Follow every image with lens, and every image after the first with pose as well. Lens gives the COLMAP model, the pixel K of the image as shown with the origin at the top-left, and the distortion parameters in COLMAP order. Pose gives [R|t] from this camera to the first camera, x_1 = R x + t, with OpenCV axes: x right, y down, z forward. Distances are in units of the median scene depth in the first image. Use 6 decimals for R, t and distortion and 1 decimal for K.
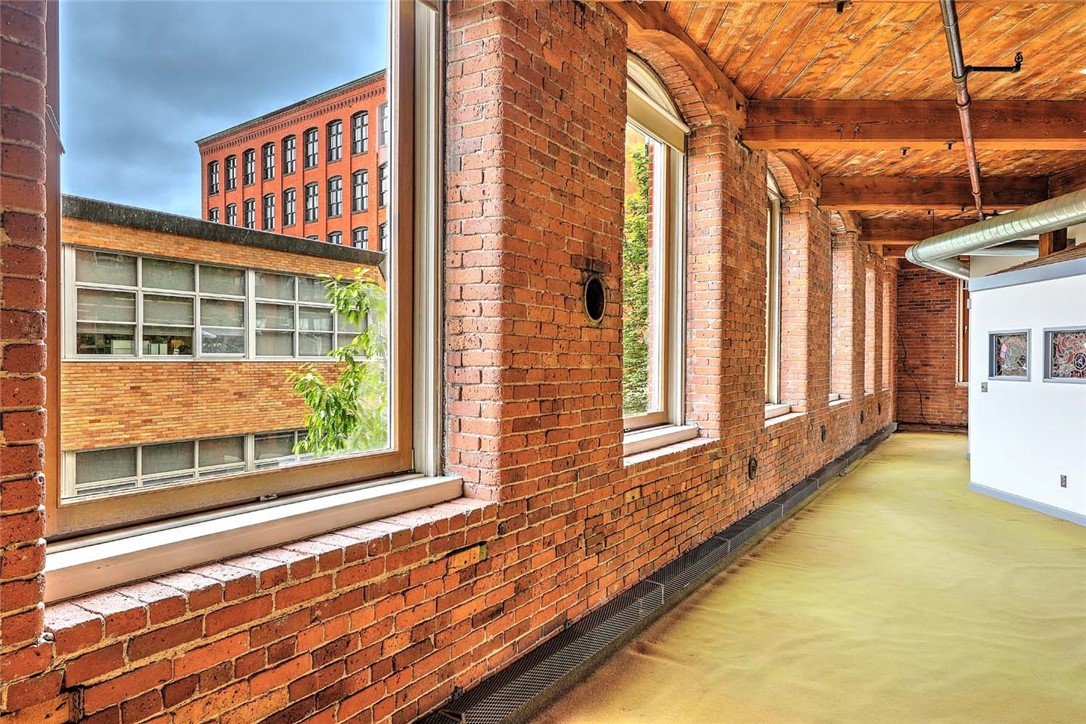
lens RADIAL K [[799.8, 0, 541.3], [0, 799.8, 370.3], [0, 0, 1]] dist [0.013364, 0.000878]
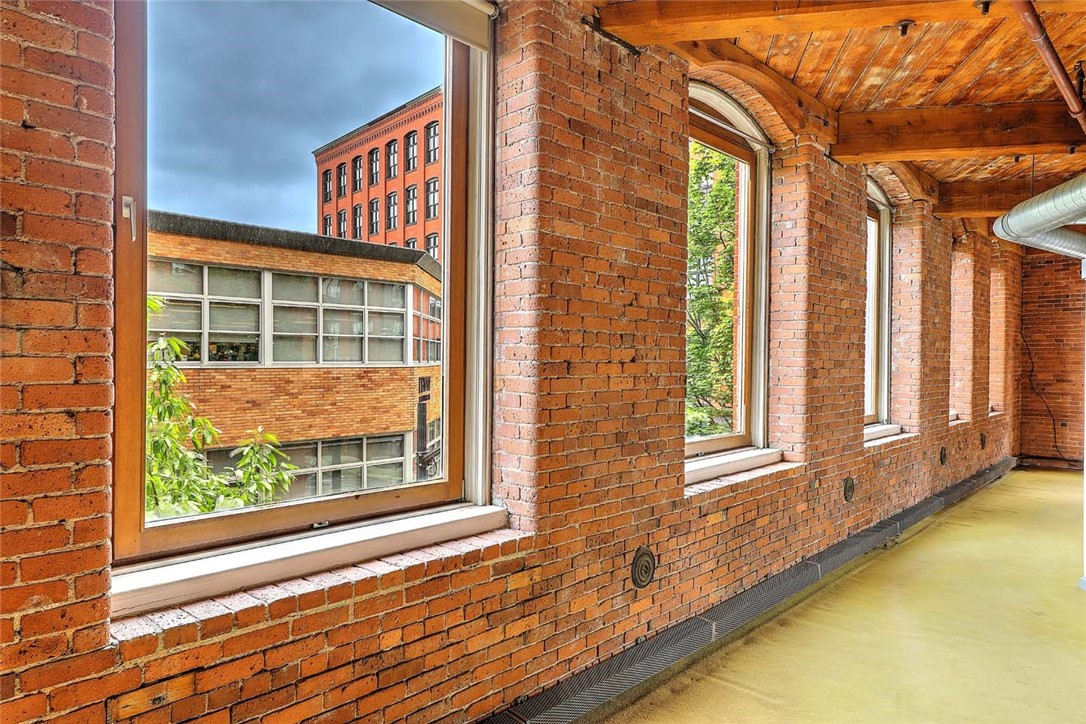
lens RADIAL K [[763.6, 0, 545.3], [0, 763.6, 365.7], [0, 0, 1]] dist [0.011154, 0.005266]
pose [[0.980170, 0.007388, -0.198022, 0.191830], [-0.008090, 0.999964, -0.002737, -0.019747], [0.197994, 0.004284, 0.980194, 0.258073]]
